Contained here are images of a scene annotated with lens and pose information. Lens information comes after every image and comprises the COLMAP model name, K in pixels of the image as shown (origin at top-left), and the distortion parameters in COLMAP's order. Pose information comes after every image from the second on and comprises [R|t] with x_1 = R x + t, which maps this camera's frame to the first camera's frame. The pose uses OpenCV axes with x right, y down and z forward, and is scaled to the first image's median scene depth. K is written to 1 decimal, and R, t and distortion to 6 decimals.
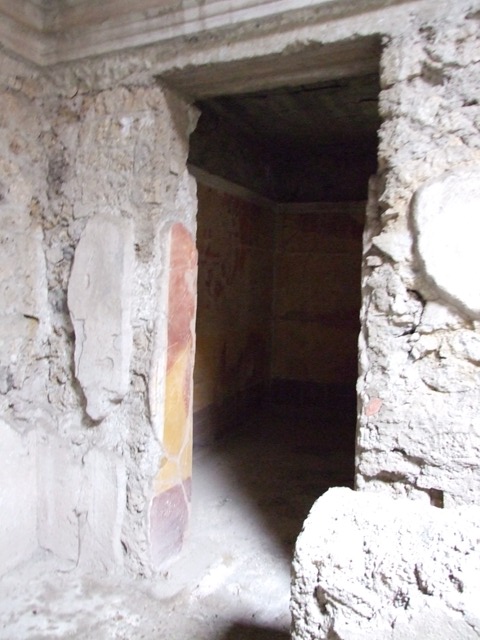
lens RADIAL K [[615.1, 0, 240.0], [0, 615.1, 320.0], [0, 0, 1]] dist [-0.045610, 0.005400]
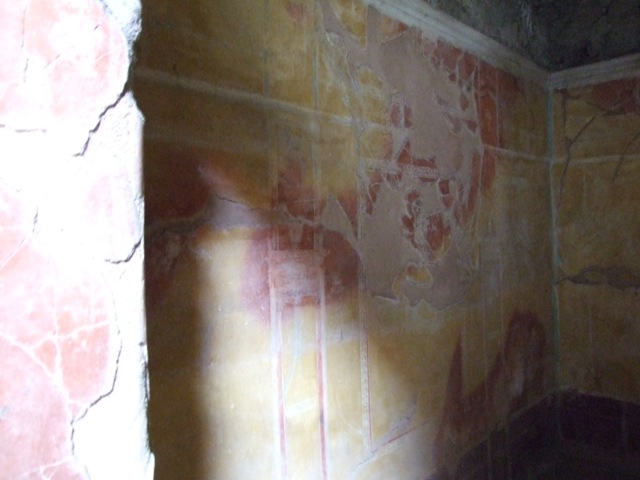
lens RADIAL K [[615.1, 0, 320.0], [0, 615.1, 240.0], [0, 0, 1]] dist [-0.045610, 0.005400]
pose [[0.952969, -0.059665, -0.297135, 0.019524], [0.043991, 0.997278, -0.059167, -0.018592], [0.299857, 0.043313, 0.953000, 0.473340]]
